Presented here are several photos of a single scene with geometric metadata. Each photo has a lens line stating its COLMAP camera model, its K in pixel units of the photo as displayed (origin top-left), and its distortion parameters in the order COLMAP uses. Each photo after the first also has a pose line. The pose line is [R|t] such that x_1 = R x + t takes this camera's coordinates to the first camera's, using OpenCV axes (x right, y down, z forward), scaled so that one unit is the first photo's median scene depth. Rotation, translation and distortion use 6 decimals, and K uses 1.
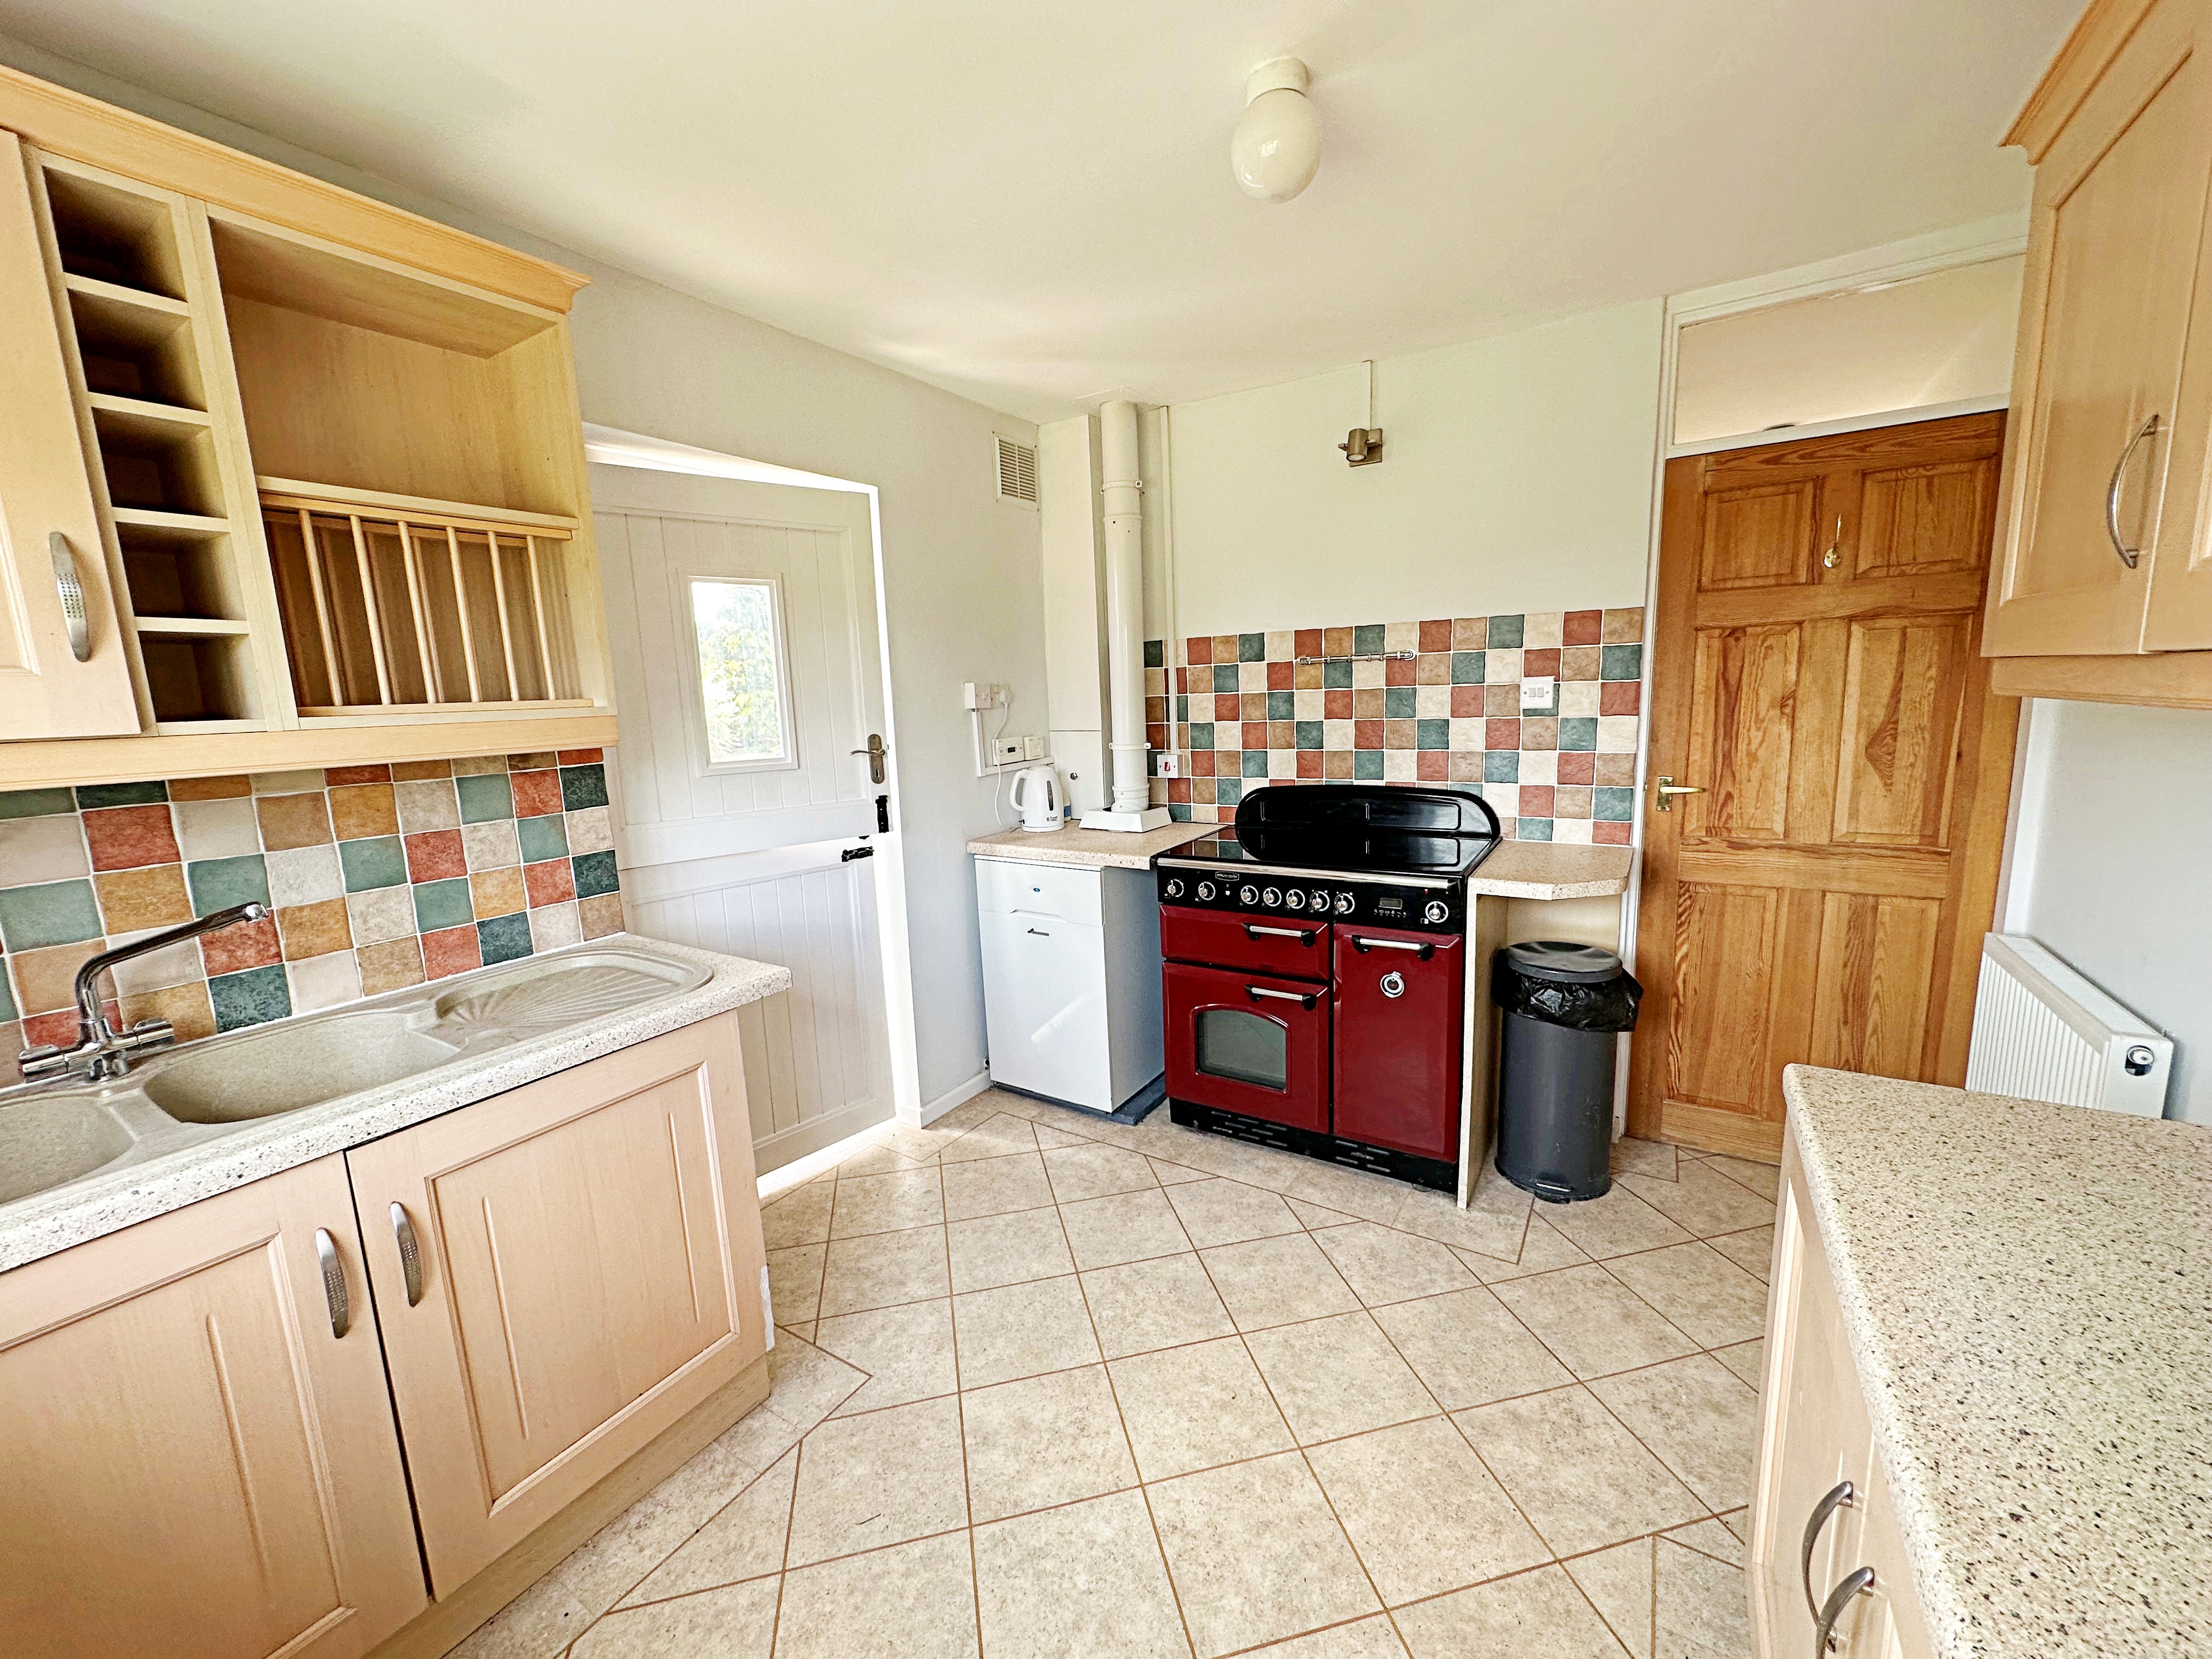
lens RADIAL K [[881.3, 0, 1106.1], [0, 881.3, 828.0], [0, 0, 1]] dist [-0.001172, 0.000133]
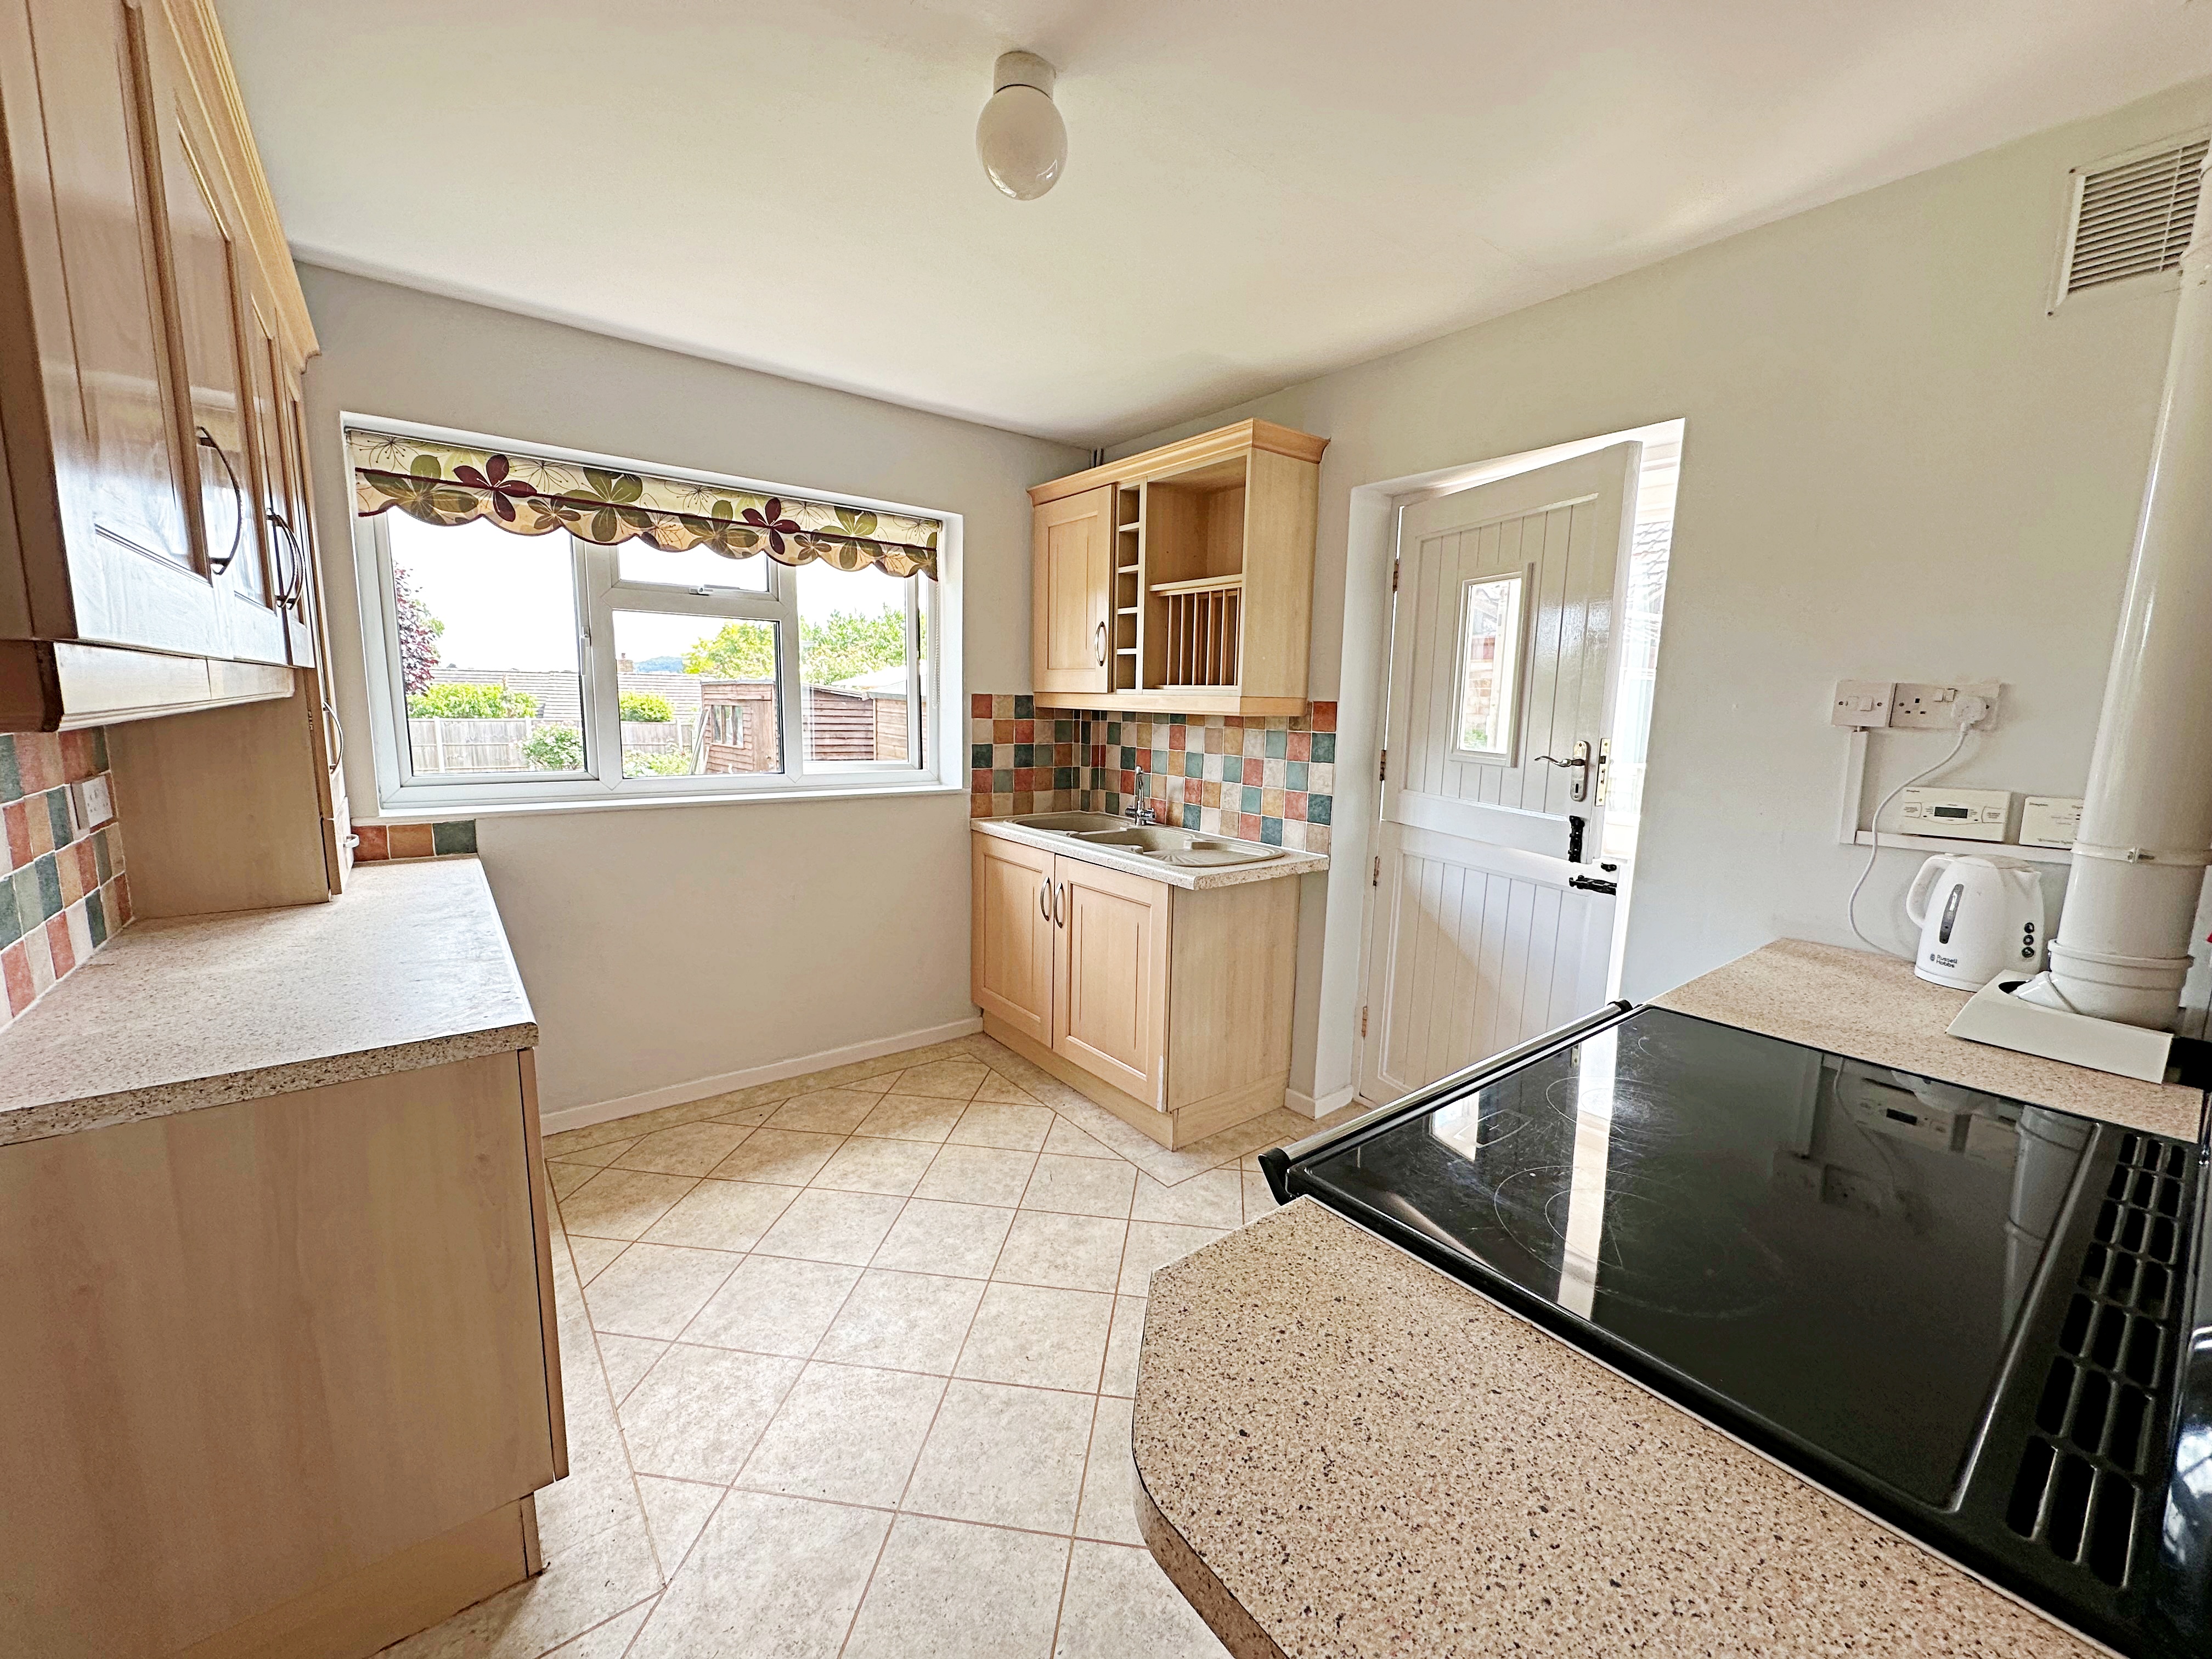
lens RADIAL K [[881.3, 0, 1107.5], [0, 881.3, 829.0], [0, 0, 1]] dist [-0.001172, 0.000133]
pose [[-0.343753, 0.169611, -0.923616, 1.017348], [-0.154853, 0.959850, 0.233899, -0.232733], [0.926204, 0.223428, -0.303687, 1.316397]]
